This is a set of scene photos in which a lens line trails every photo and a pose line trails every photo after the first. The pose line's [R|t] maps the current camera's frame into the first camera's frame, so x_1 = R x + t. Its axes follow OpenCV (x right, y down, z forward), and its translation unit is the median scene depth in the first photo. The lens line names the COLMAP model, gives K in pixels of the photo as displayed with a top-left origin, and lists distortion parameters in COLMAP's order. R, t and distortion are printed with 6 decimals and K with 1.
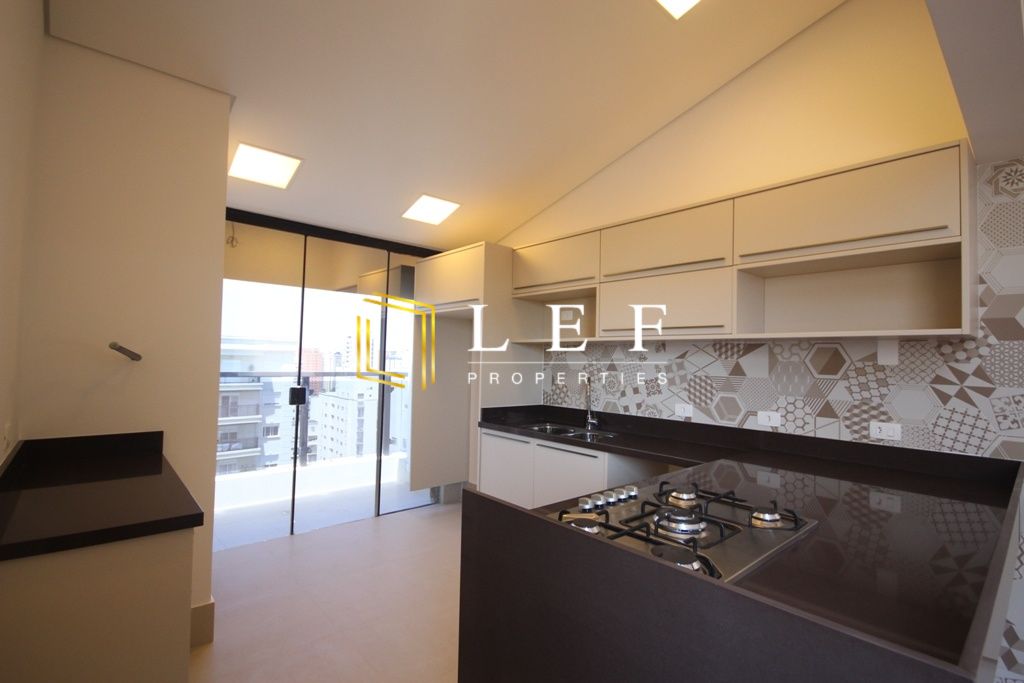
lens RADIAL K [[480.7, 0, 509.7], [0, 480.7, 345.5], [0, 0, 1]] dist [0.021629, -0.003040]
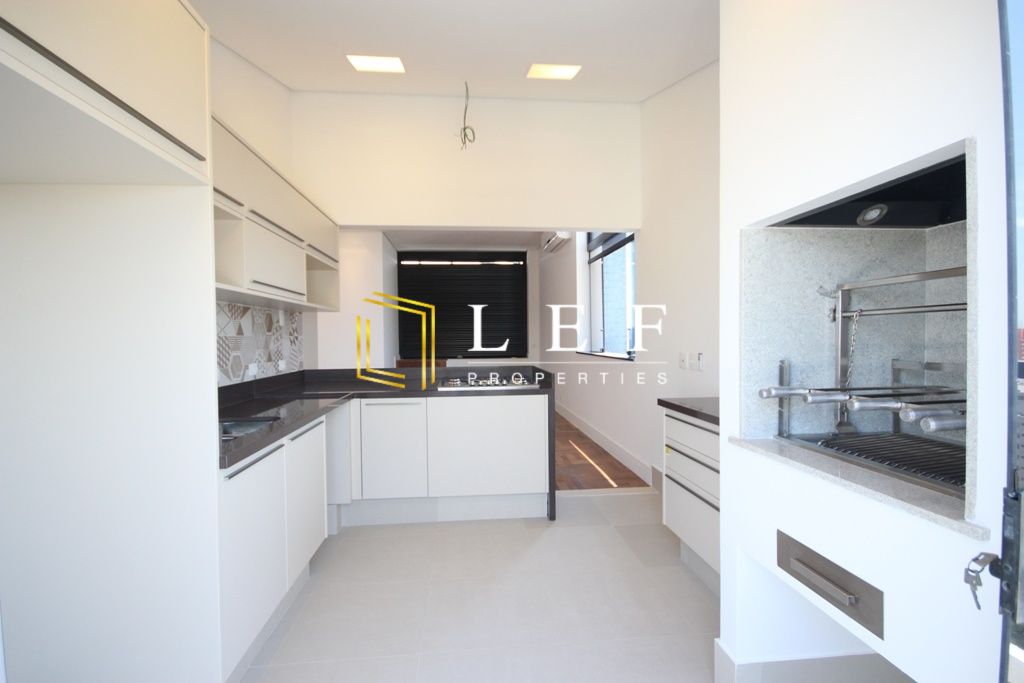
lens RADIAL K [[480.7, 0, 507.5], [0, 480.7, 343.3], [0, 0, 1]] dist [0.021629, -0.003040]
pose [[-0.816784, -0.001104, 0.576942, -0.627898], [-0.002192, 0.999997, -0.001189, 0.077763], [-0.576939, -0.002236, -0.816784, 1.482759]]
